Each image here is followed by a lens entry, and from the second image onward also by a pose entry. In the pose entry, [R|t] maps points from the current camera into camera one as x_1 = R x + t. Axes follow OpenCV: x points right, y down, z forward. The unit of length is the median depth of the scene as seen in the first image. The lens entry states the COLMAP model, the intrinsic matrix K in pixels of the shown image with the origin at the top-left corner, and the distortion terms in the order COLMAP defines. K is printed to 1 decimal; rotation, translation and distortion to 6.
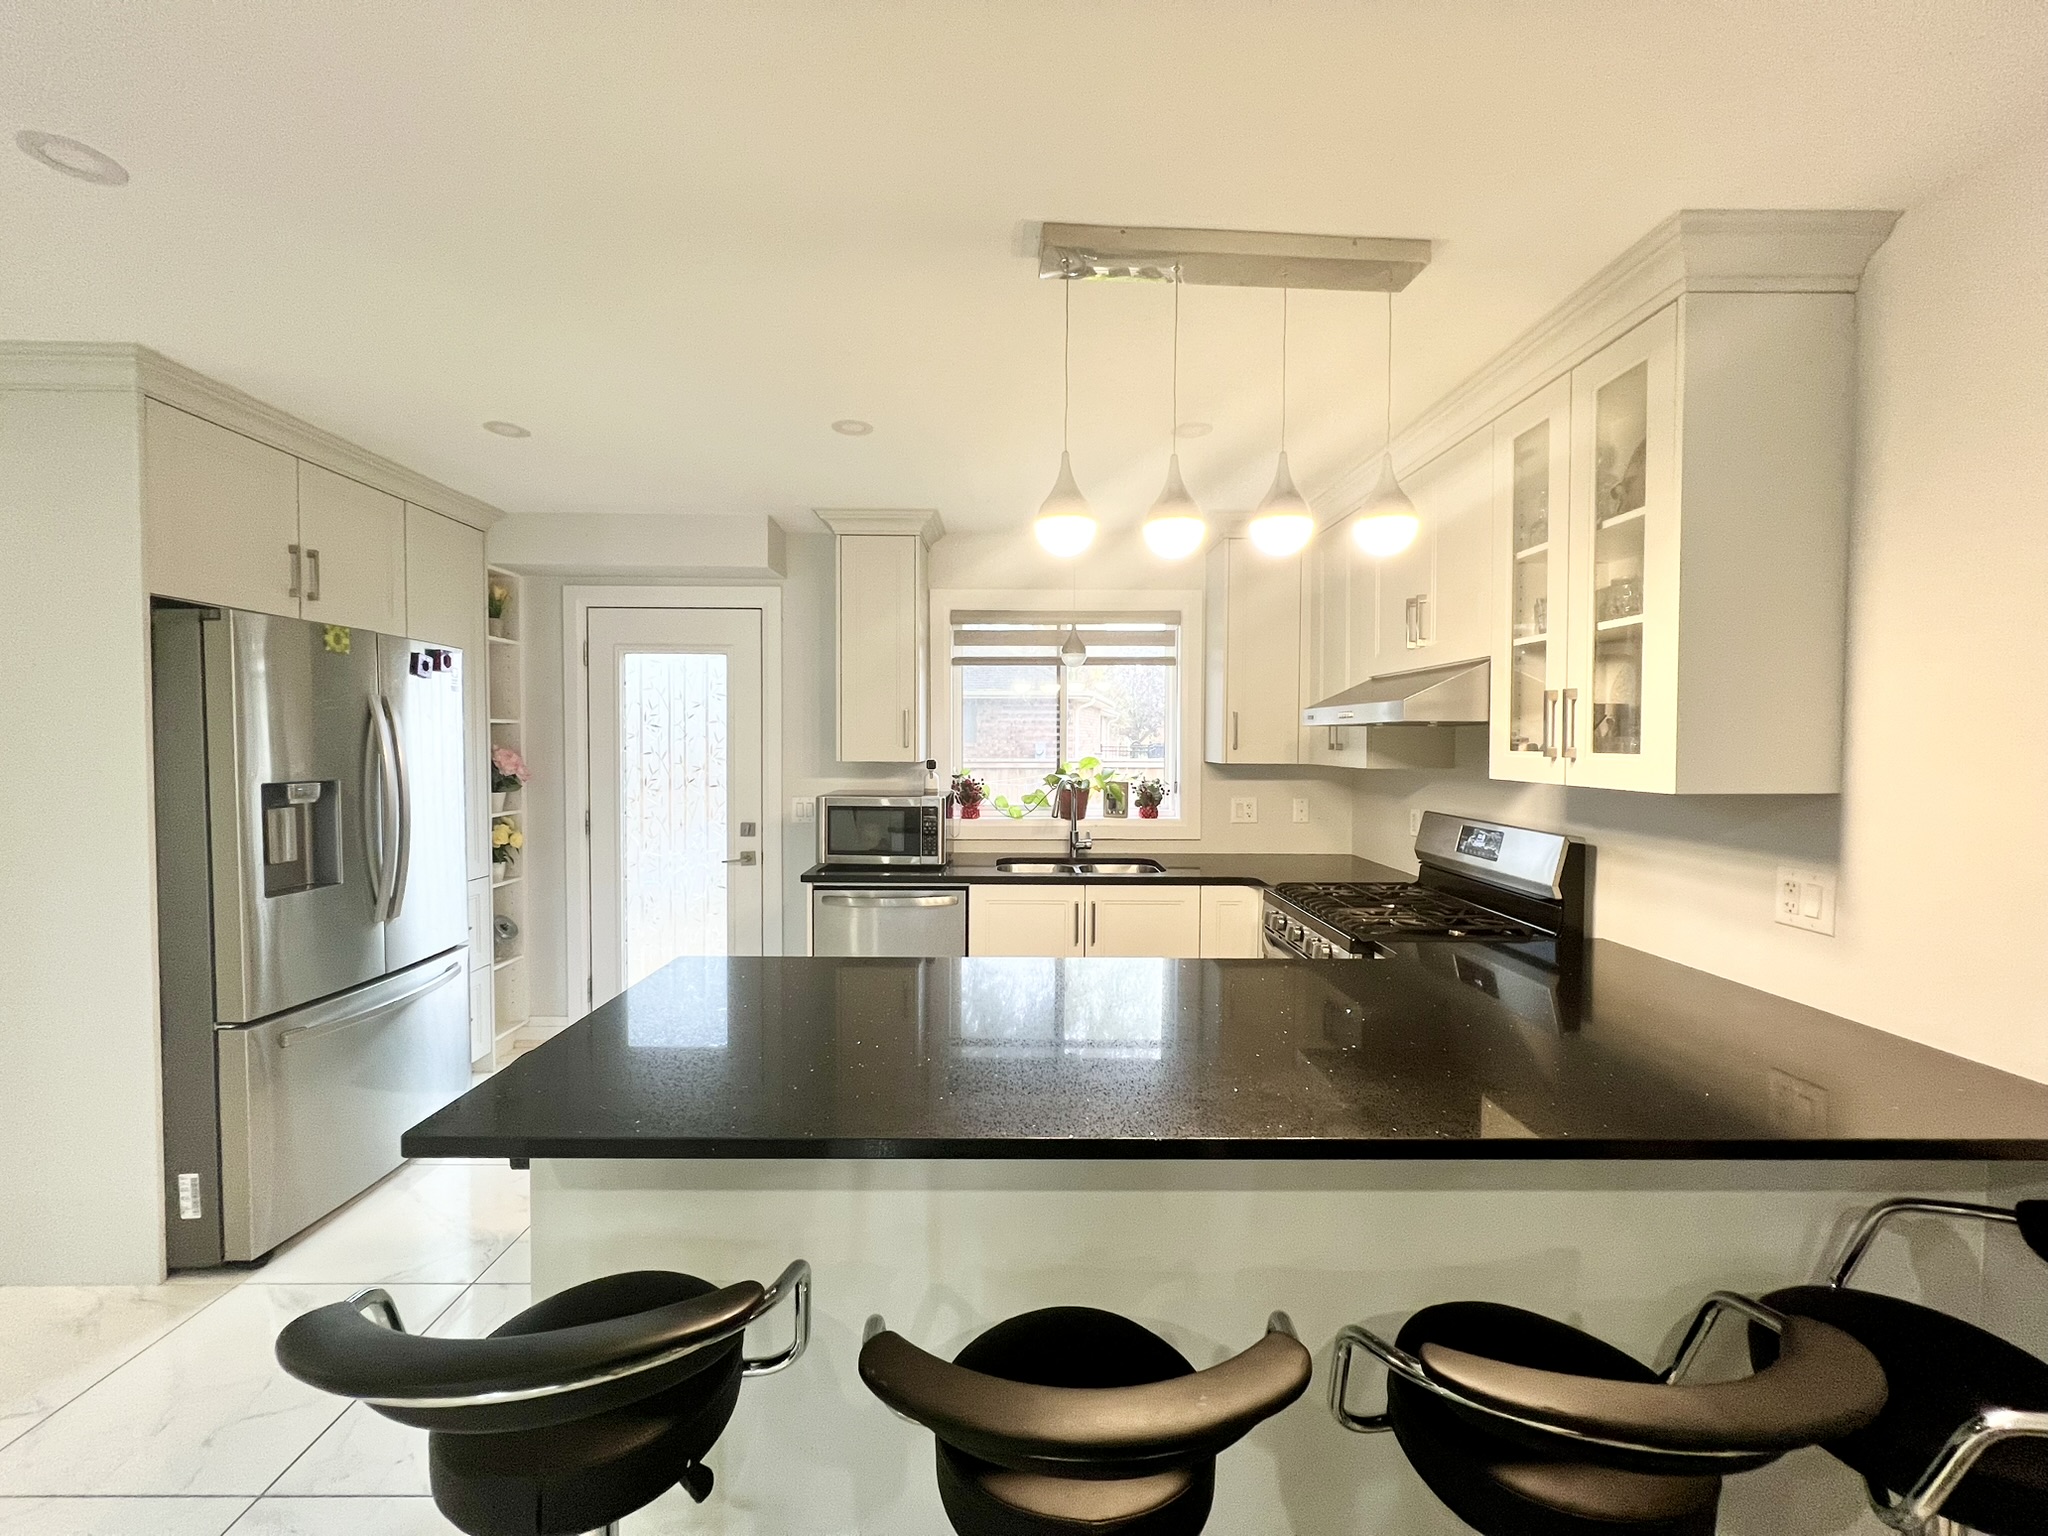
lens RADIAL K [[819.2, 0, 1018.8], [0, 819.2, 764.7], [0, 0, 1]] dist [0.000028, 0.000363]
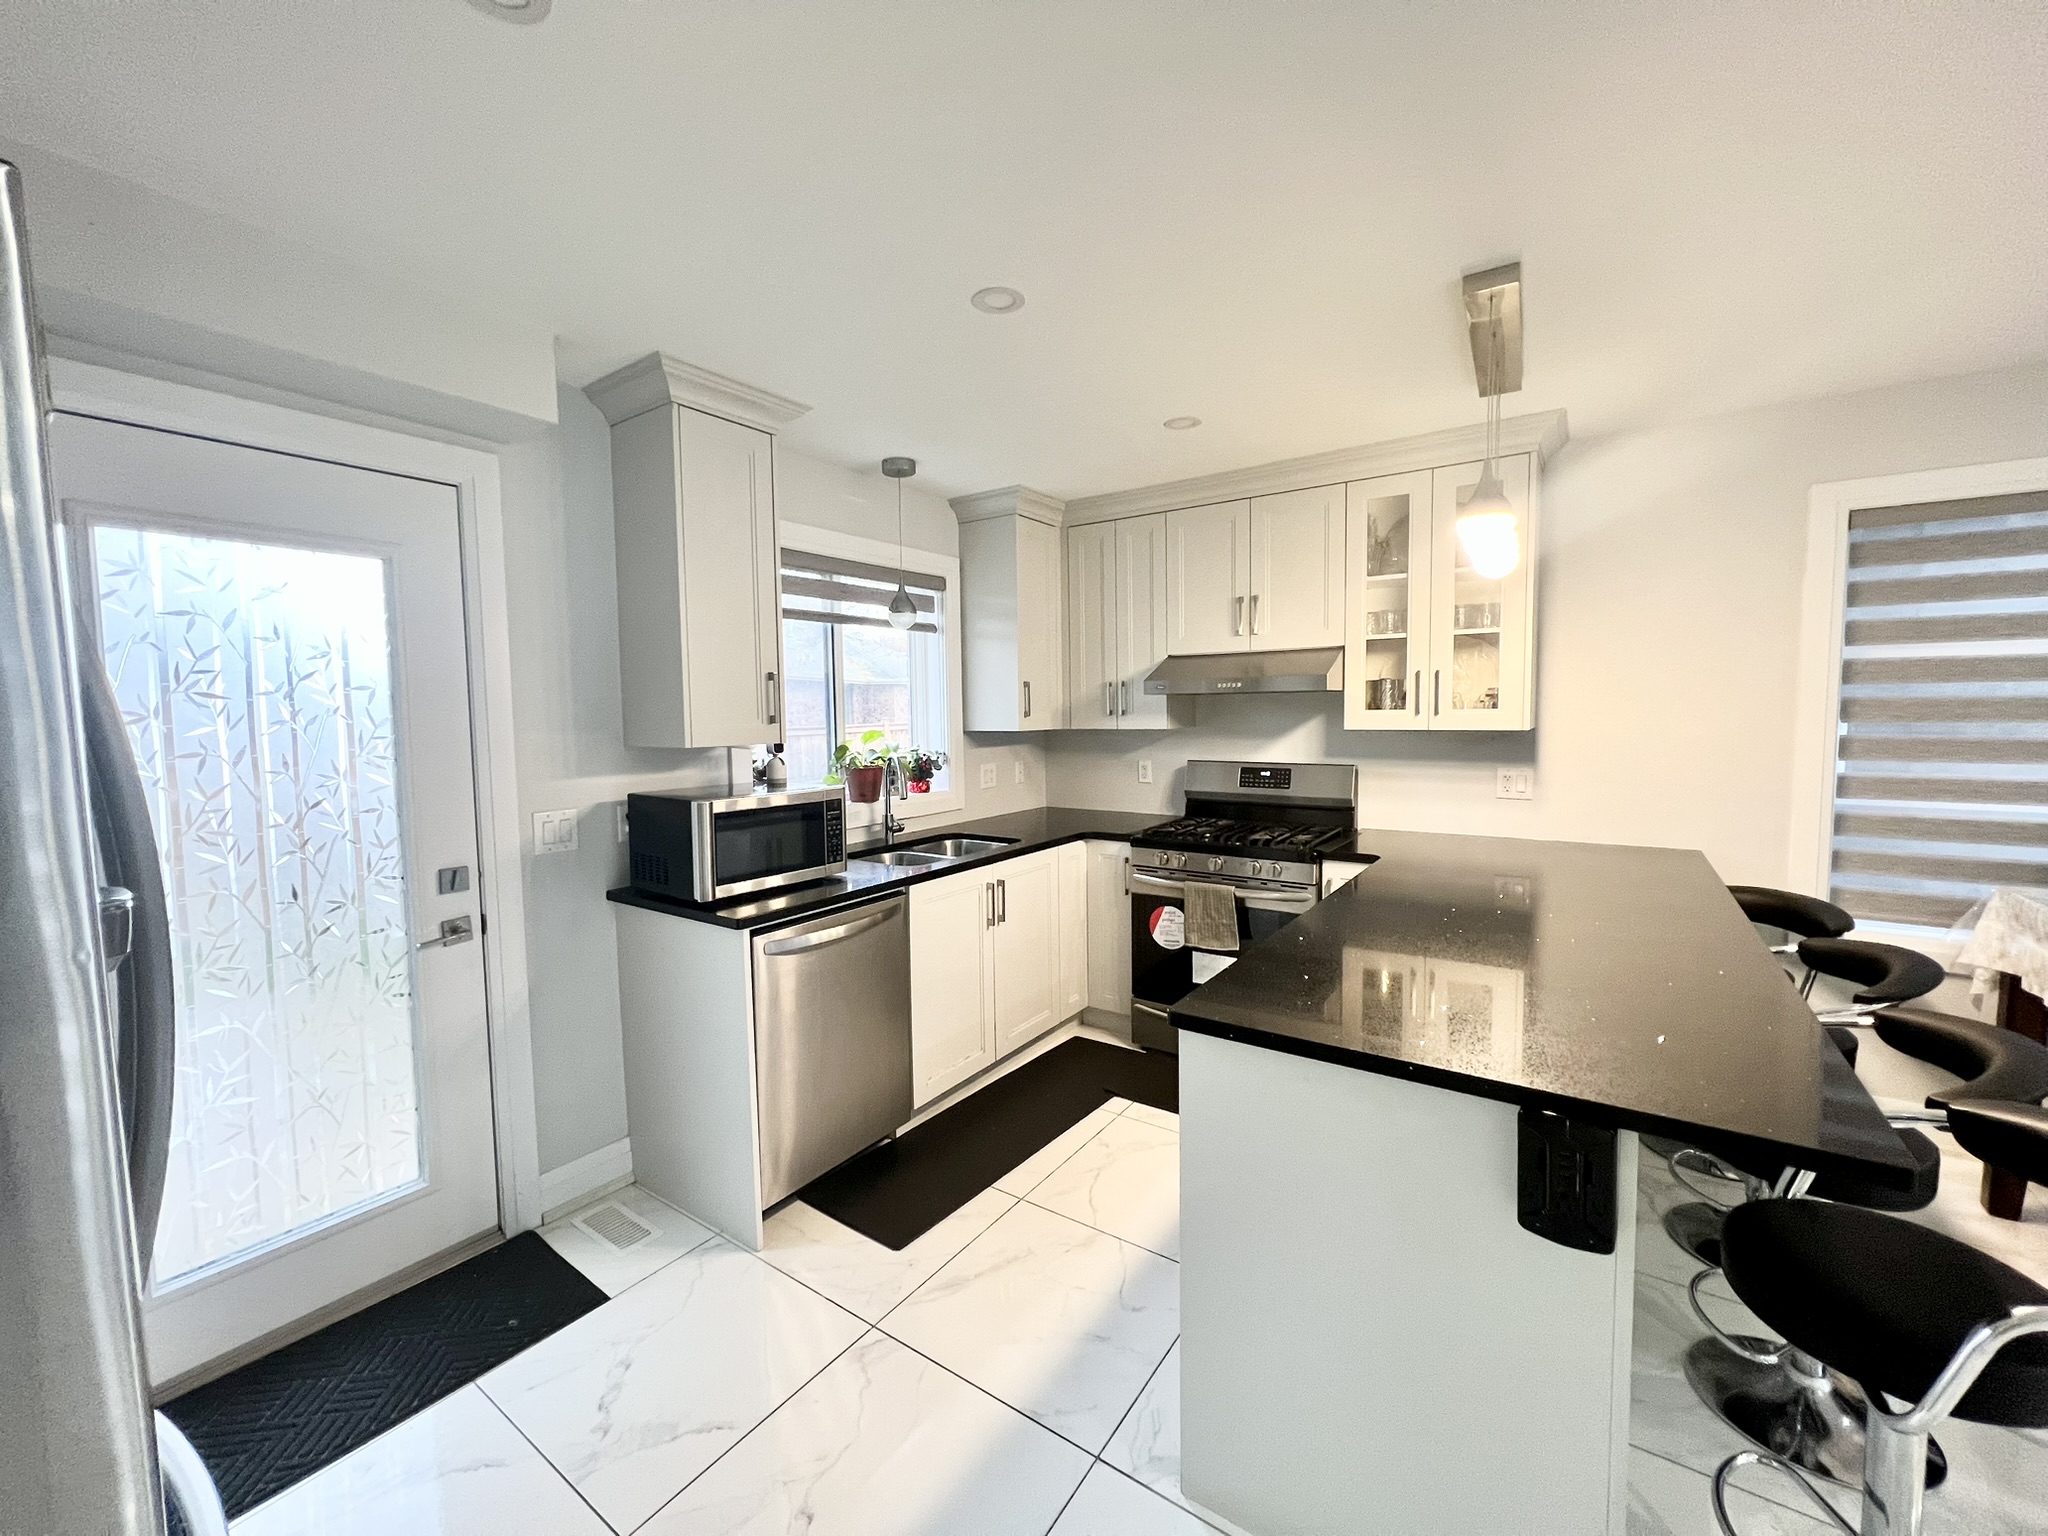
lens RADIAL K [[836.9, 0, 1021.9], [0, 836.9, 752.9], [0, 0, 1]] dist [0.001909, 0.000169]
pose [[0.579496, -0.056063, 0.813044, -0.580342], [0.042123, 0.998358, 0.038818, -0.013813], [-0.813886, 0.011753, 0.580906, 0.358953]]
